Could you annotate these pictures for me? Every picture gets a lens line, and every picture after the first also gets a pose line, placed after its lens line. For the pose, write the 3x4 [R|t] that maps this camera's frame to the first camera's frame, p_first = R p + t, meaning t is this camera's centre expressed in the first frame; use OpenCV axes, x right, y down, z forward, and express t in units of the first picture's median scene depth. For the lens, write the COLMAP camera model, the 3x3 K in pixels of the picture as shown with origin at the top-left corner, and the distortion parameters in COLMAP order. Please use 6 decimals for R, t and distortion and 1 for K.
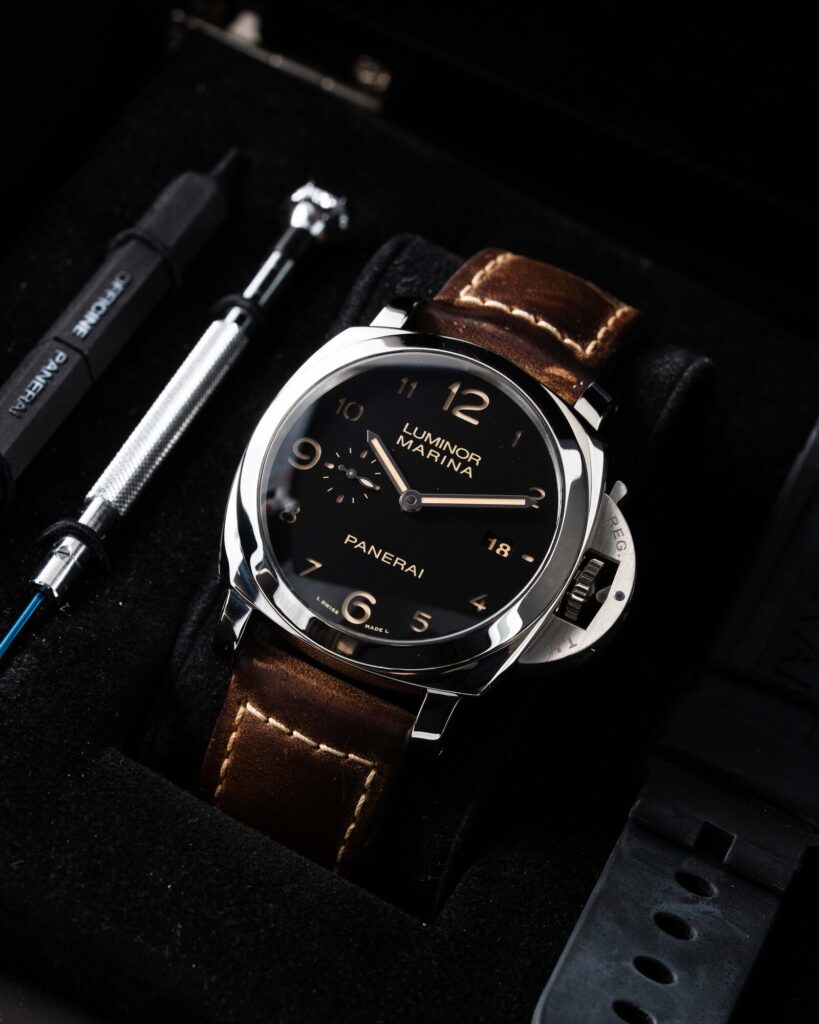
lens RADIAL K [[4704.9, 0, 409.9], [0, 4704.9, 484.3], [0, 0, 1]] dist [0.132901, -7.700991]
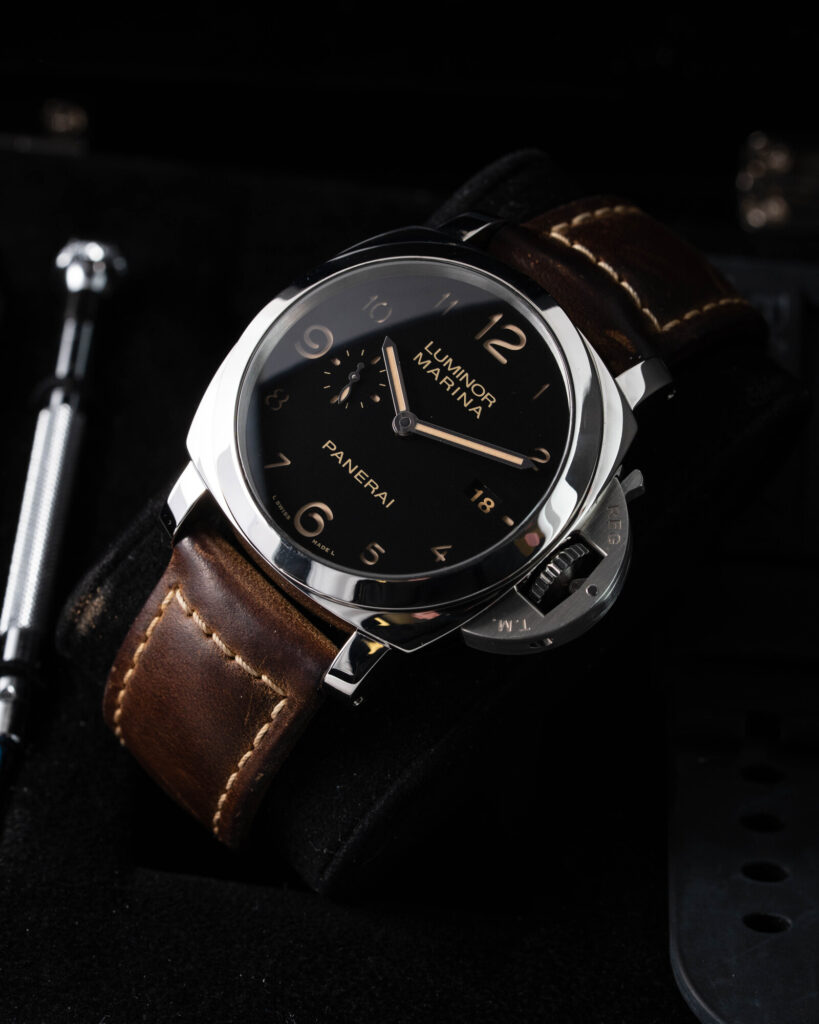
lens RADIAL K [[4704.9, 0, 409.9], [0, 4704.9, 484.3], [0, 0, 1]] dist [0.132901, -7.700991]
pose [[0.945047, 0.285479, -0.159333, 0.146575], [-0.288307, 0.957522, 0.005577, 0.009341], [0.154157, 0.040666, 0.987209, 0.115217]]
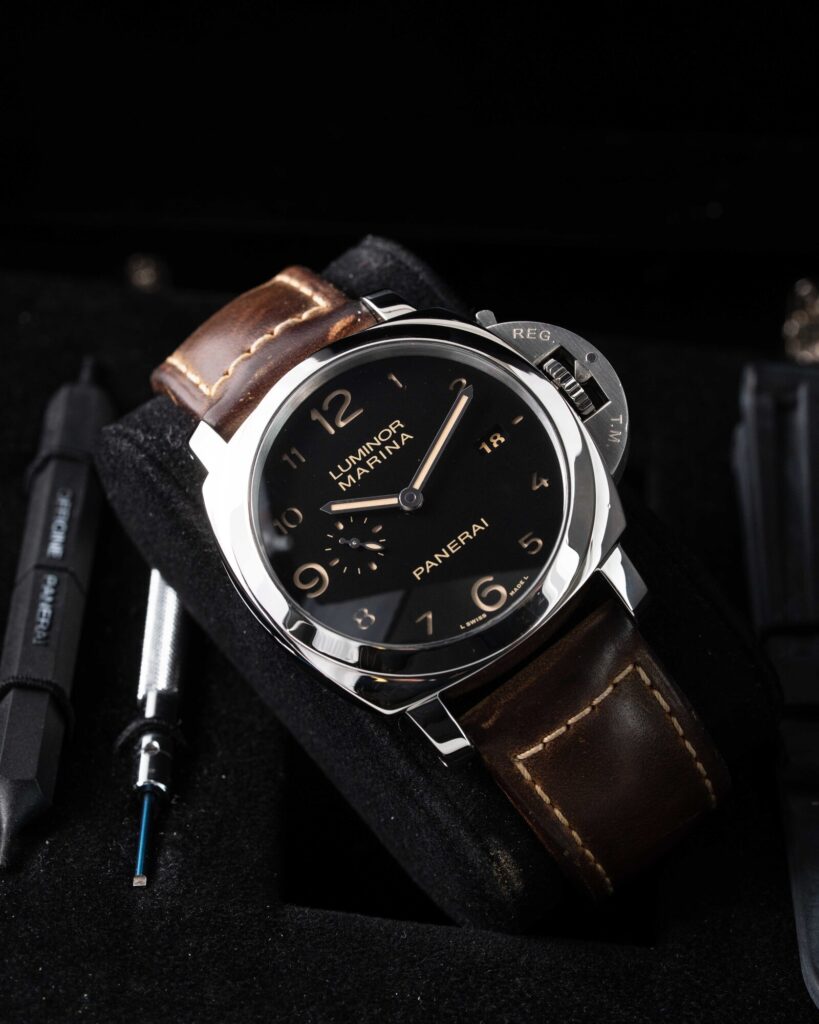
lens RADIAL K [[4704.9, 0, 409.9], [0, 4704.9, 484.3], [0, 0, 1]] dist [0.132901, -7.700991]
pose [[0.424217, -0.848338, 0.316800, -0.297589], [0.880646, 0.467974, 0.073911, -0.067998], [-0.210956, 0.247635, 0.945608, 0.098527]]
